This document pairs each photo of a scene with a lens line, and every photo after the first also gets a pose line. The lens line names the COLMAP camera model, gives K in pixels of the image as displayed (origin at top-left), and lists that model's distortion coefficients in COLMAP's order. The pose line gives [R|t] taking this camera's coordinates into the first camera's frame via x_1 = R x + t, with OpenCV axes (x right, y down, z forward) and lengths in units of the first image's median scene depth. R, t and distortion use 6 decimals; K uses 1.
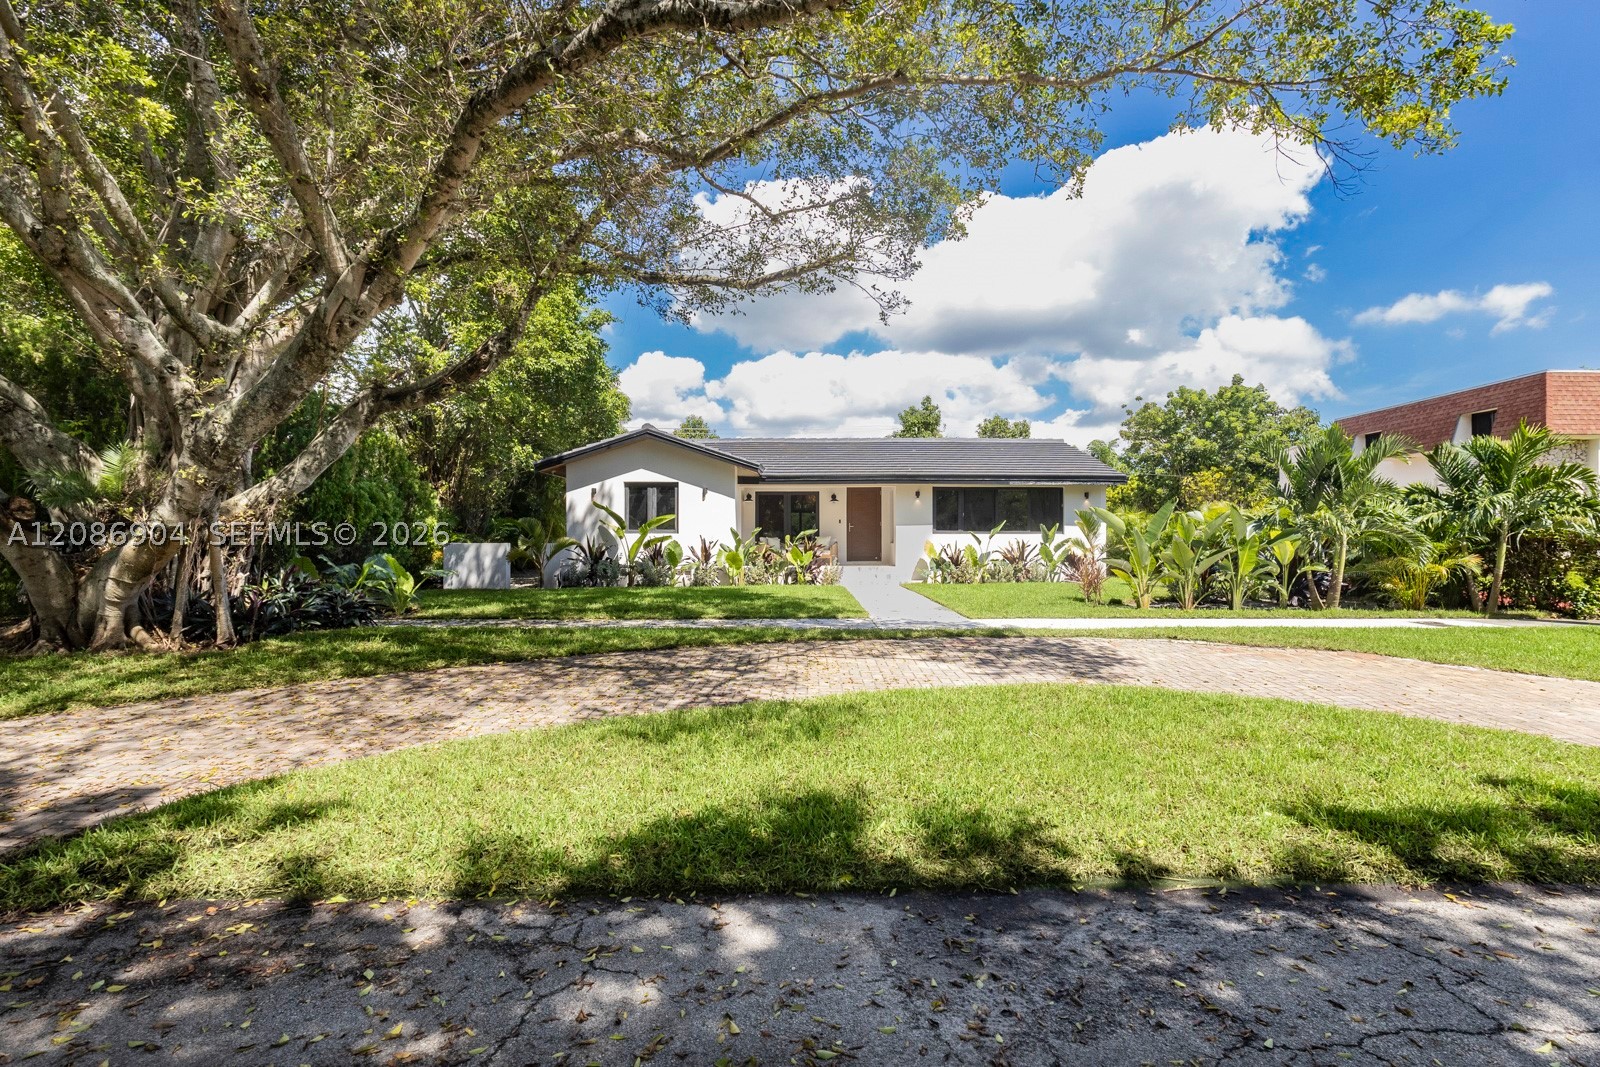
lens RADIAL K [[740.2, 0, 825.0], [0, 740.2, 517.9], [0, 0, 1]] dist [0.009780, 0.000054]
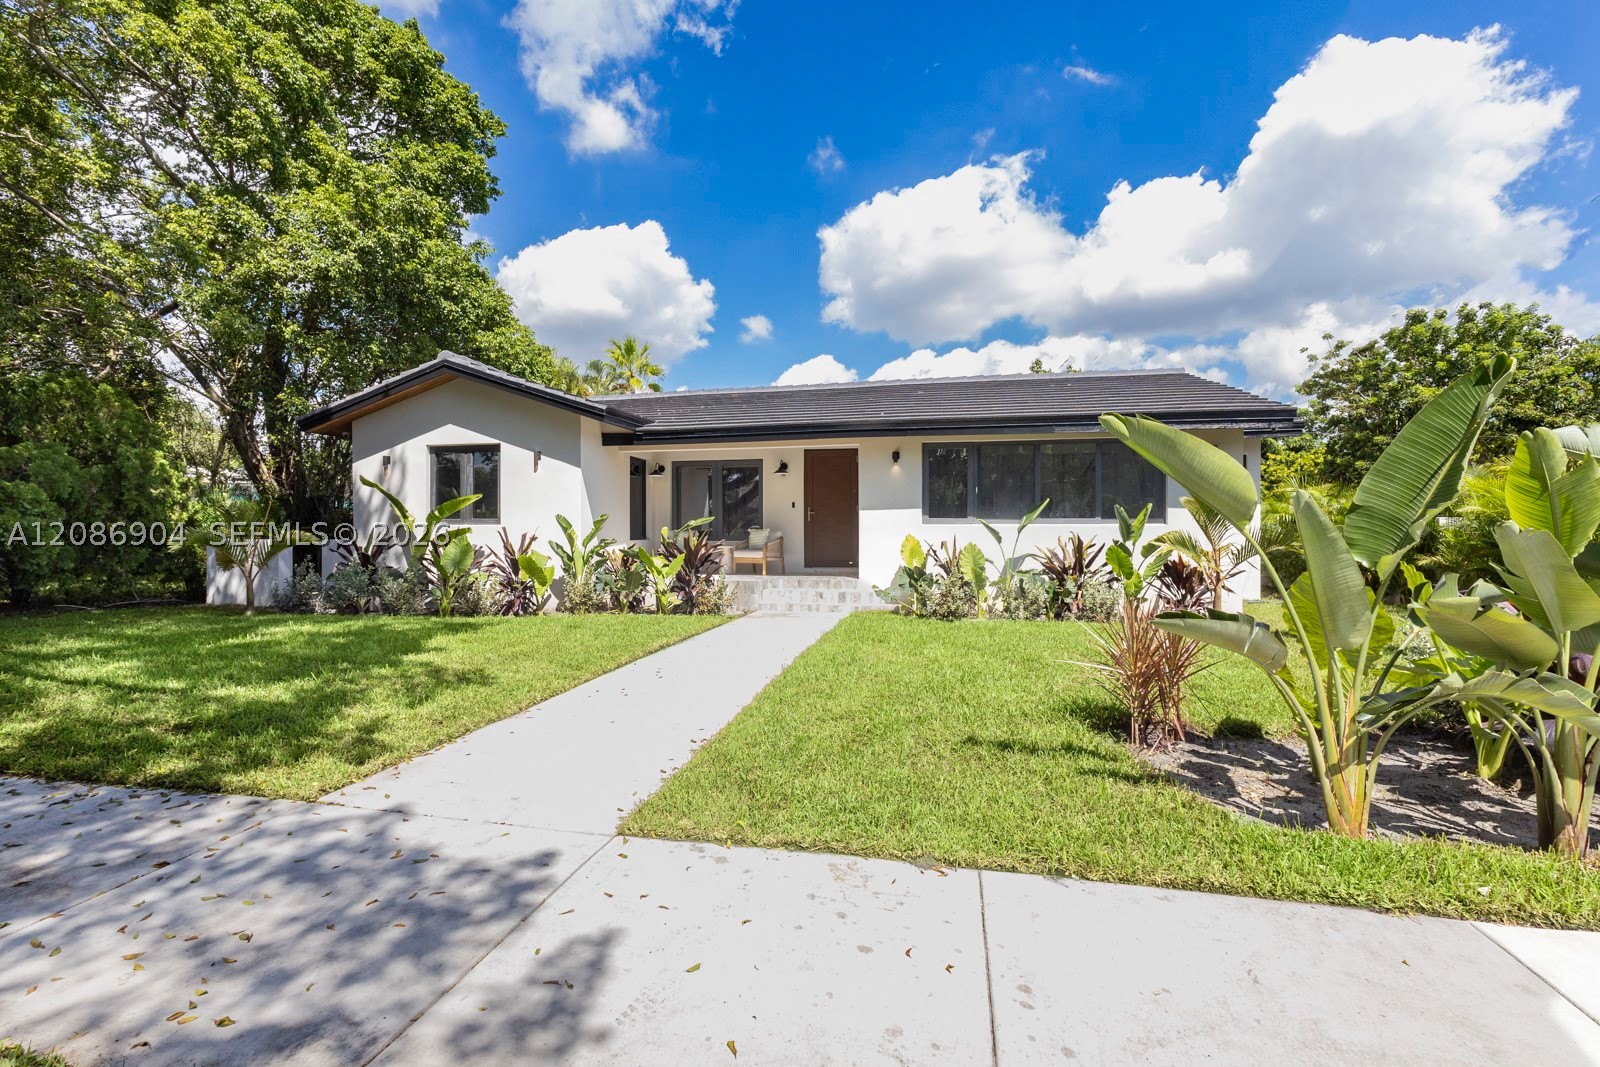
lens RADIAL K [[701.2, 0, 800.0], [0, 701.2, 533.5], [0, 0, 1]] dist [-0.000919, -0.000143]
pose [[0.971055, 0.001494, -0.238851, 0.190461], [0.007136, 0.999353, 0.035263, 0.009601], [0.238749, -0.035947, 0.970416, 0.455244]]
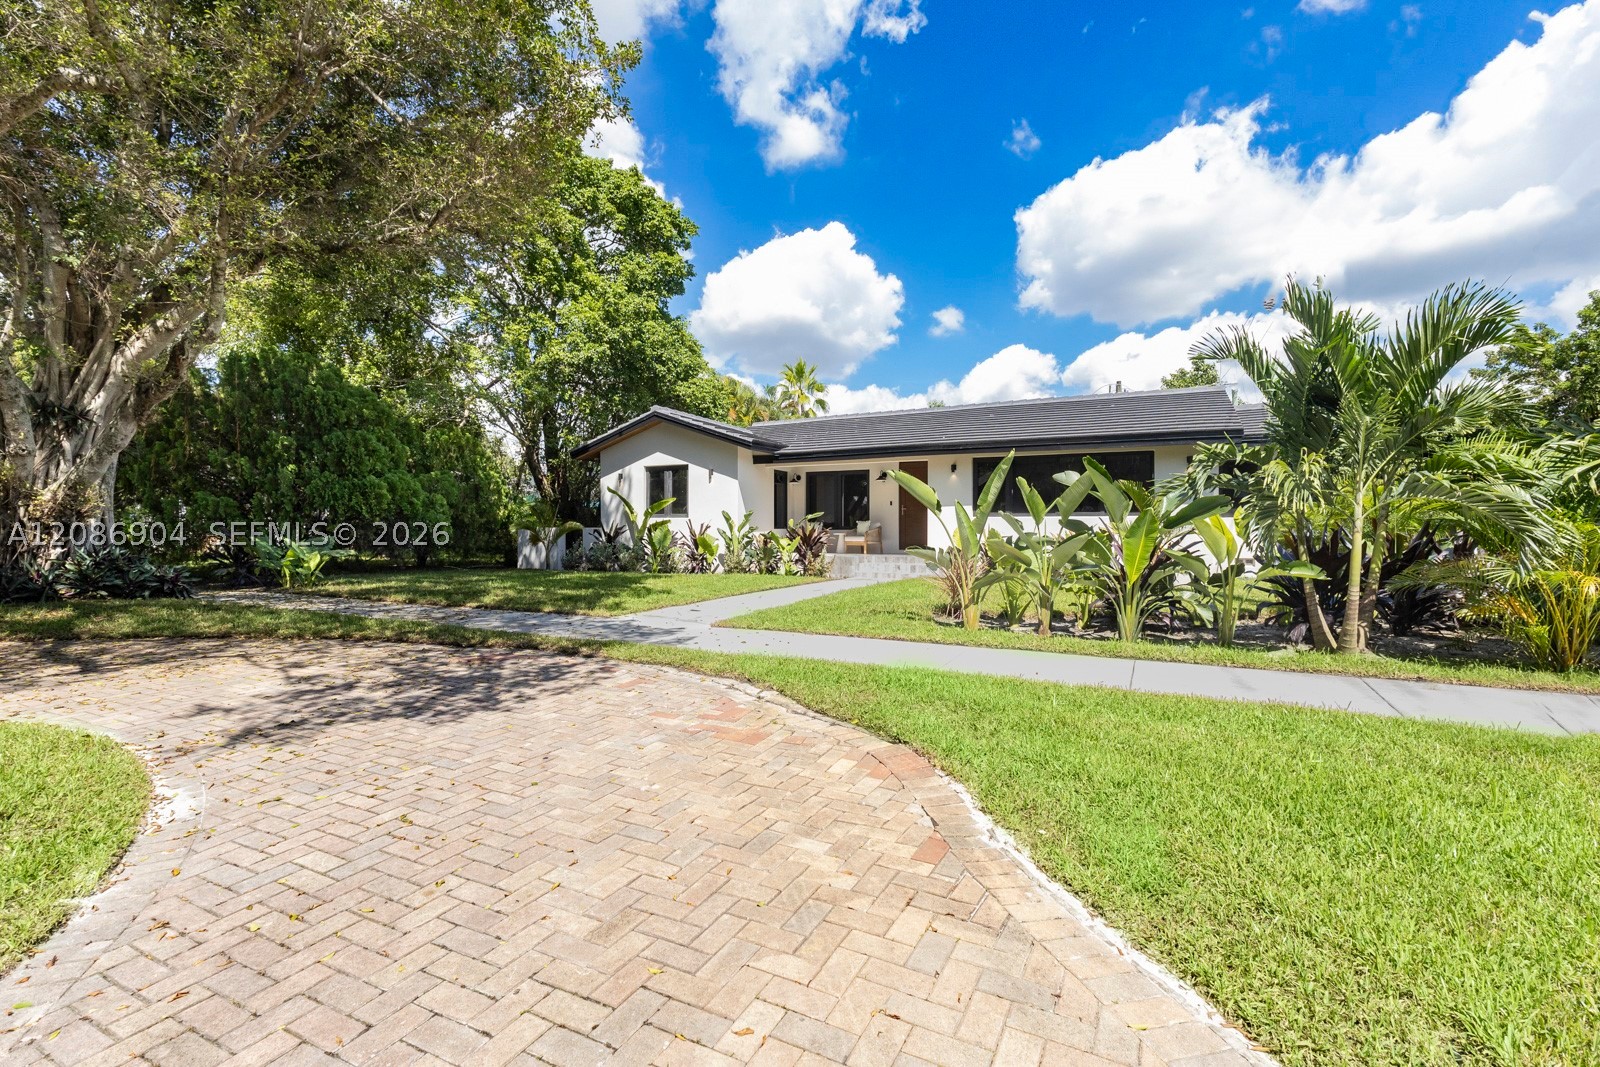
lens RADIAL K [[740.2, 0, 825.0], [0, 740.2, 517.9], [0, 0, 1]] dist [0.009780, 0.000054]
pose [[0.884302, -0.004027, -0.466898, 0.398954], [0.012833, 0.999795, 0.015681, 0.008790], [0.466739, -0.019858, 0.884172, 0.214806]]
